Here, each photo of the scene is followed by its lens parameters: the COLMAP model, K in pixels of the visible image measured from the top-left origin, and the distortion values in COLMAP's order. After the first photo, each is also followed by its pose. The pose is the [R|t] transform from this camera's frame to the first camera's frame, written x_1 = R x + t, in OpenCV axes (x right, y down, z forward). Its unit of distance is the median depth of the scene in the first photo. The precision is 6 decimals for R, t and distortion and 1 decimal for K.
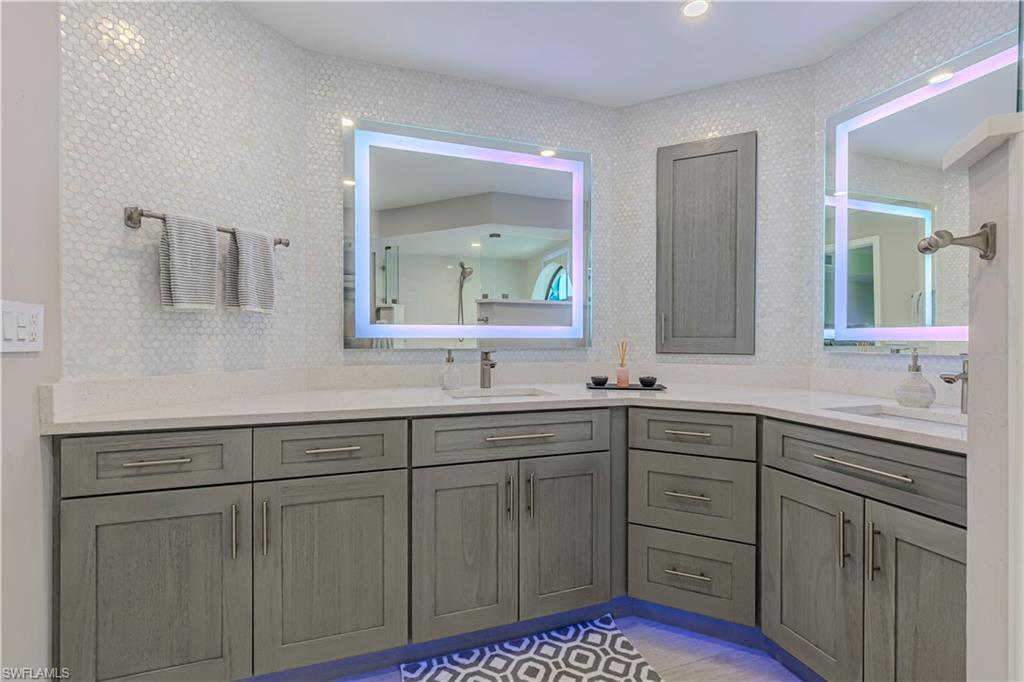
lens RADIAL K [[457.3, 0, 515.5], [0, 457.3, 341.0], [0, 0, 1]] dist [0.008712, -0.001988]
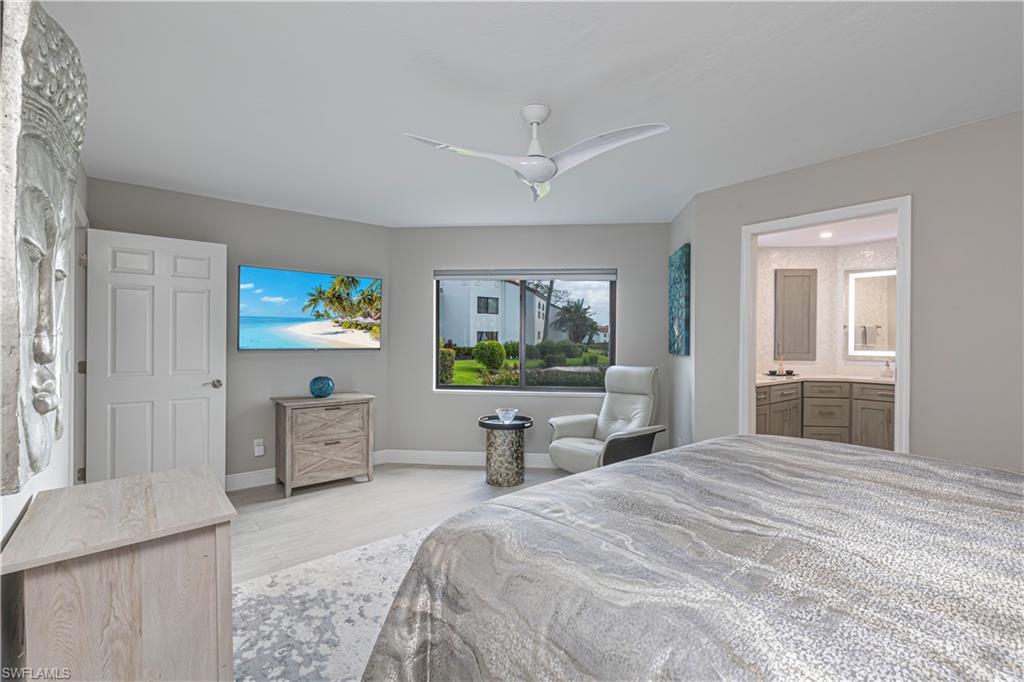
lens RADIAL K [[457.3, 0, 516.6], [0, 457.3, 344.1], [0, 0, 1]] dist [0.008712, -0.001988]
pose [[0.938876, 0.002333, 0.344248, -2.264903], [-0.001984, 0.999997, -0.001366, -0.063970], [-0.344251, 0.000599, 0.938878, -0.927625]]
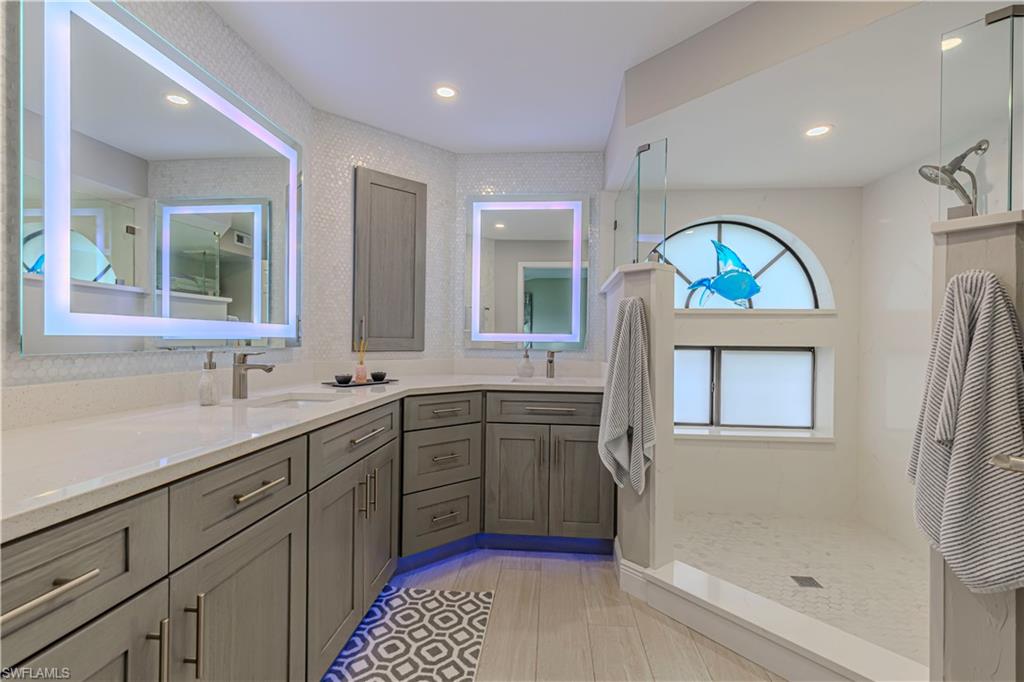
lens RADIAL K [[457.3, 0, 520.9], [0, 457.3, 341.4], [0, 0, 1]] dist [0.008712, -0.001988]
pose [[0.401361, -0.000531, 0.915920, -0.733477], [-0.004640, 0.999986, 0.002613, -0.003969], [-0.915908, -0.005299, 0.401353, 0.259185]]
